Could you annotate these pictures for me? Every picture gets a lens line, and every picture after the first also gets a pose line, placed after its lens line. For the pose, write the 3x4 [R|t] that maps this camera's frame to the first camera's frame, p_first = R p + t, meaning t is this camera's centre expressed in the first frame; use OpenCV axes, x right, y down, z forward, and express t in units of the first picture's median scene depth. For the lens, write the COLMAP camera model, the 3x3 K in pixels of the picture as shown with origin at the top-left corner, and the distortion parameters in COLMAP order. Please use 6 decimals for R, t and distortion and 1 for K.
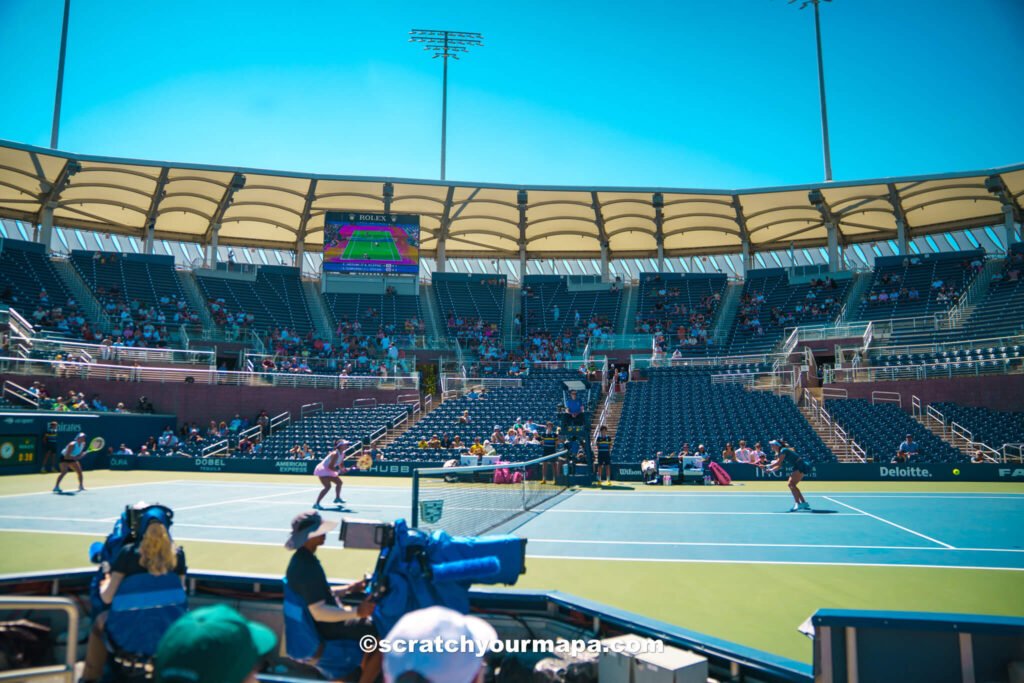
lens RADIAL K [[710.0, 0, 533.8], [0, 710.0, 359.4], [0, 0, 1]] dist [-0.123537, 0.110209]
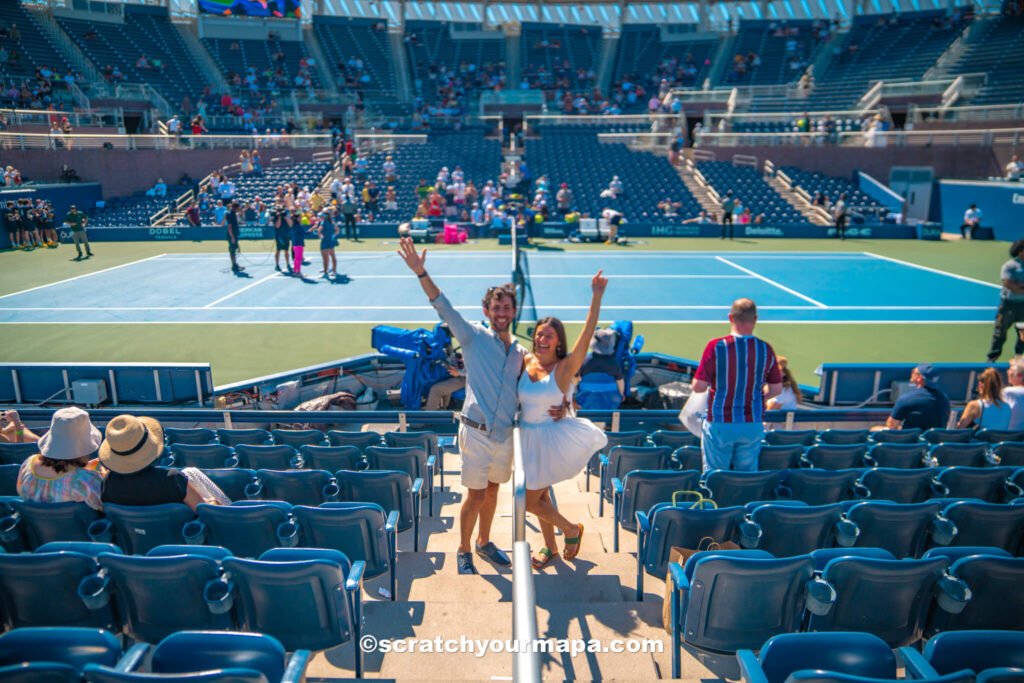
lens RADIAL K [[718.9, 0, 500.0], [0, 718.9, 336.6], [0, 0, 1]] dist [-0.129060, 0.108466]
pose [[0.978498, -0.052122, 0.199561, -0.113124], [-0.021152, 0.937084, 0.348464, -0.052707], [-0.205168, -0.345192, 0.915832, -0.090168]]
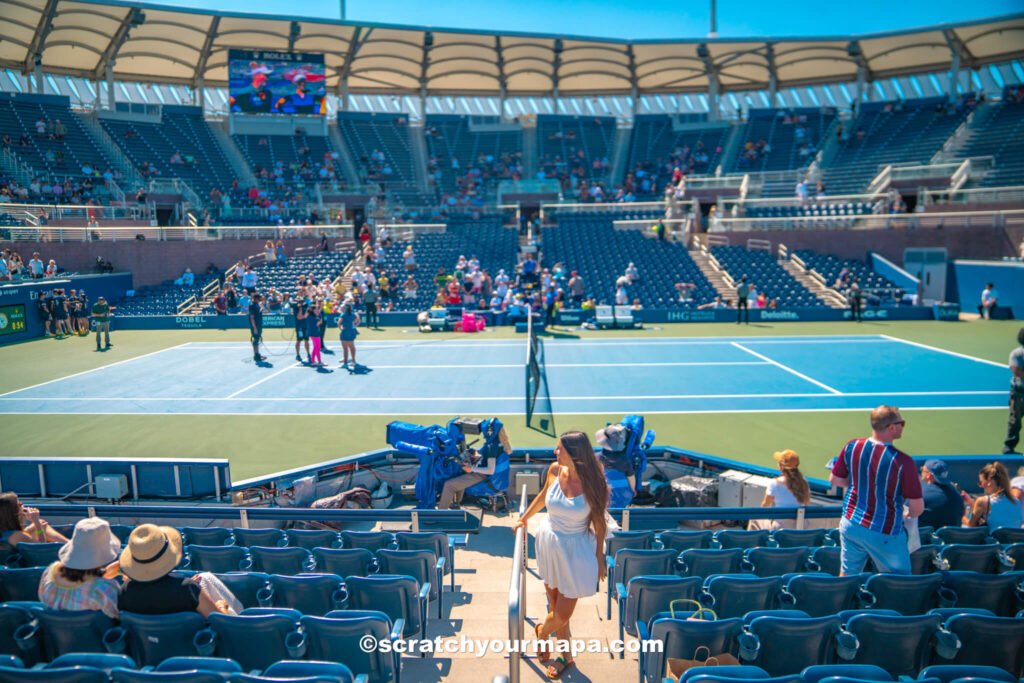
lens RADIAL K [[718.9, 0, 500.0], [0, 718.9, 336.6], [0, 0, 1]] dist [-0.129060, 0.108466]
pose [[0.983817, -0.037274, 0.175255, -0.110639], [-0.006413, 0.970170, 0.242339, -0.060292], [-0.179060, -0.239541, 0.954231, -0.094635]]
